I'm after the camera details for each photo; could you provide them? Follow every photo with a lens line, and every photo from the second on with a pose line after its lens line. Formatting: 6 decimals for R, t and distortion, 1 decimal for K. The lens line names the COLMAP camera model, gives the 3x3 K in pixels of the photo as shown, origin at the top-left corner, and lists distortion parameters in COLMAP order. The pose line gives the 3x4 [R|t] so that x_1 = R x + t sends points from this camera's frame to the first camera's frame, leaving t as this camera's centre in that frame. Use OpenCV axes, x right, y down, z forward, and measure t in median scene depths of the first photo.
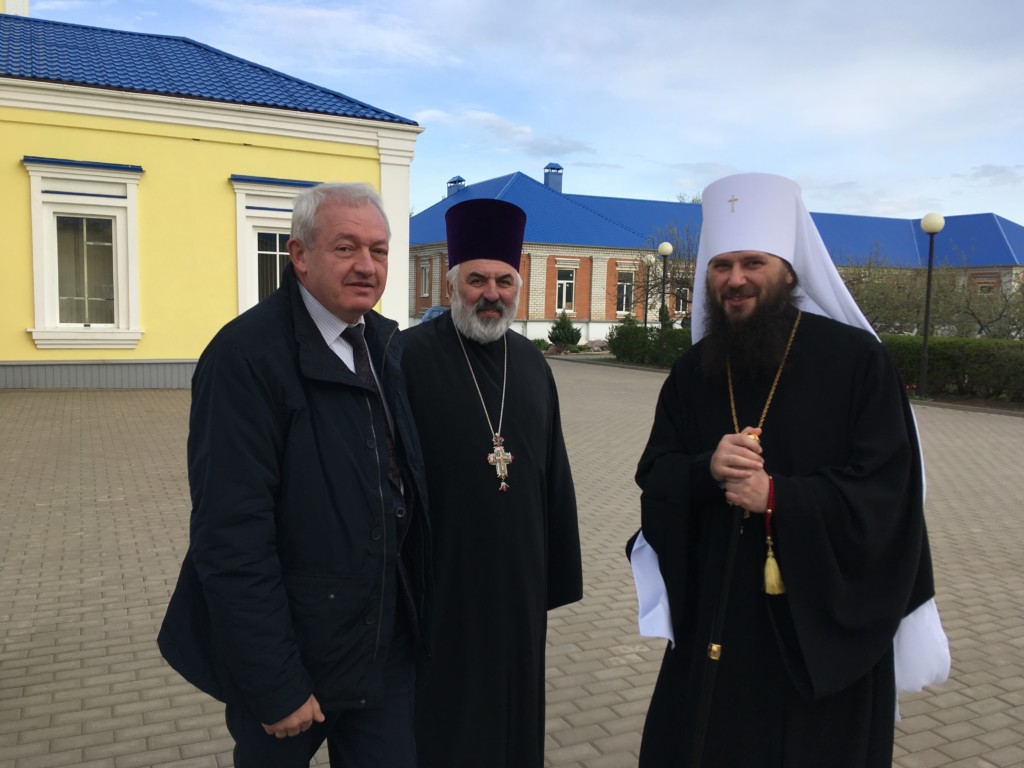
lens RADIAL K [[872.3, 0, 512.0], [0, 872.3, 384.0], [0, 0, 1]] dist [0.143699, -0.225847]
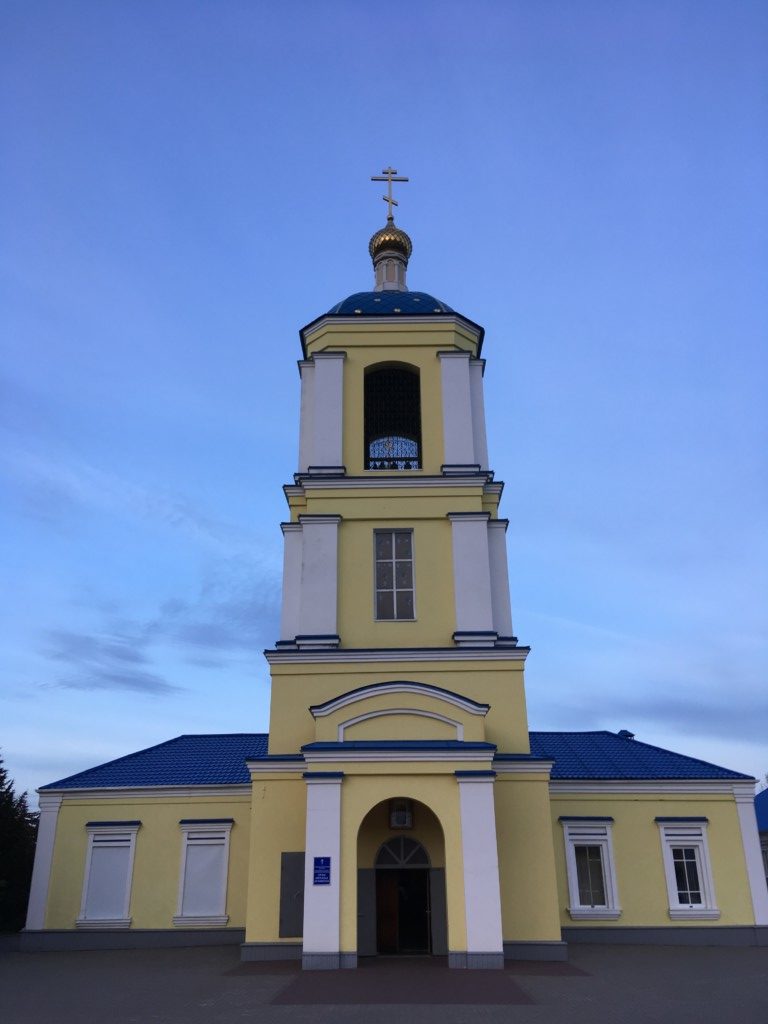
lens RADIAL K [[872.3, 0, 379.4], [0, 872.3, 508.6], [0, 0, 1]] dist [0.143699, -0.225847]
pose [[0.888672, -0.198654, -0.413278, 0.077715], [-0.016313, 0.887017, -0.461449, 0.067321], [0.458253, 0.416819, 0.785026, -1.066771]]
